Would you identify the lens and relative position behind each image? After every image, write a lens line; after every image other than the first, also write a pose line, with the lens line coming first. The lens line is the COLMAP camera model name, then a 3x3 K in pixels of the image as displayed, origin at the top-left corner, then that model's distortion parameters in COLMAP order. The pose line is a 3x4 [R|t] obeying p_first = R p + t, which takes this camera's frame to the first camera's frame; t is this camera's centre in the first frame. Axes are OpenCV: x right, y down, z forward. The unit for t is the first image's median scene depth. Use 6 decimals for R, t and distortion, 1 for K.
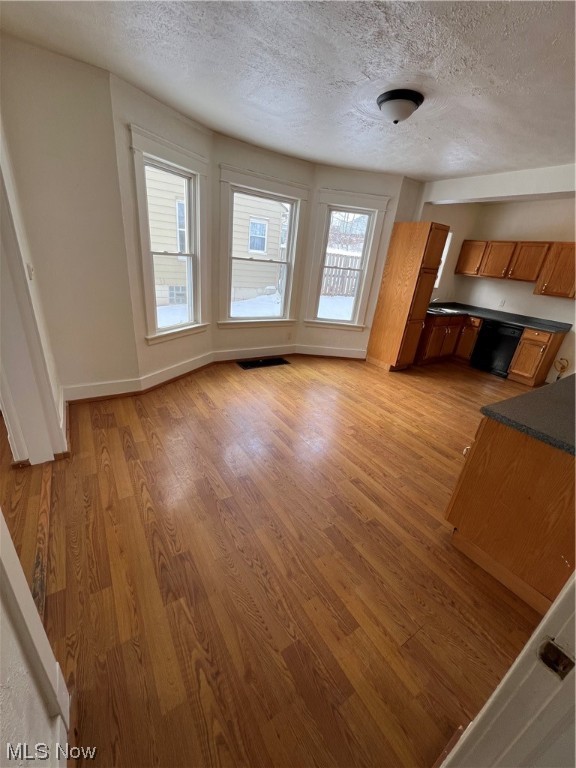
lens RADIAL K [[303.3, 0, 285.1], [0, 303.3, 383.3], [0, 0, 1]] dist [-0.000626, 0.000349]
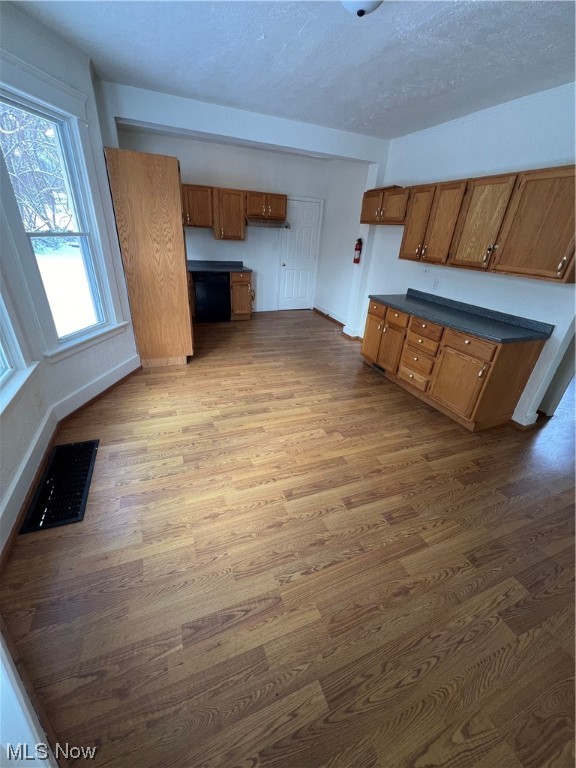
lens RADIAL K [[308.1, 0, 288.0], [0, 308.1, 384.0], [0, 0, 1]] dist [-0.001093, -0.000015]
pose [[0.189439, -0.515577, 0.835639, -0.318014], [0.351747, 0.830201, 0.432481, -0.266098], [-0.916726, 0.212005, 0.338626, 0.539645]]
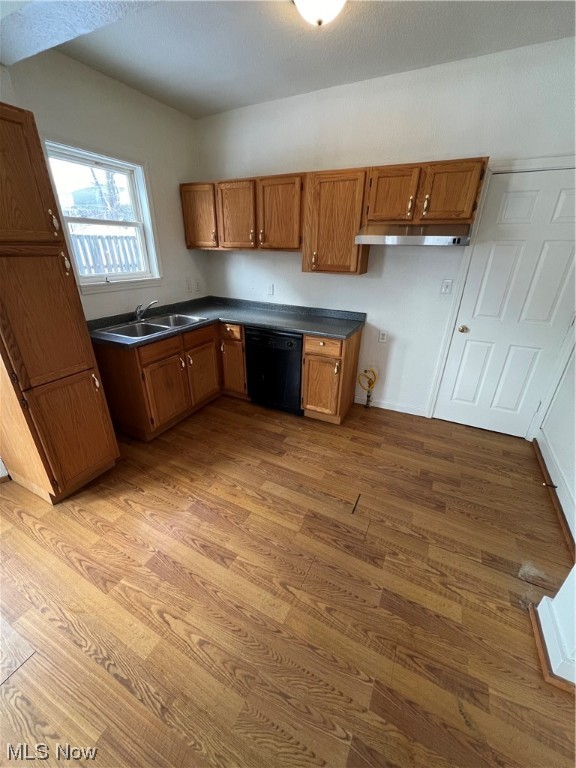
lens RADIAL K [[308.1, 0, 288.0], [0, 308.1, 384.0], [0, 0, 1]] dist [-0.001093, -0.000015]
pose [[0.859131, -0.278096, 0.429600, 0.516621], [0.256270, 0.960415, 0.109214, -0.171304], [-0.442967, 0.016264, 0.896390, 0.525053]]
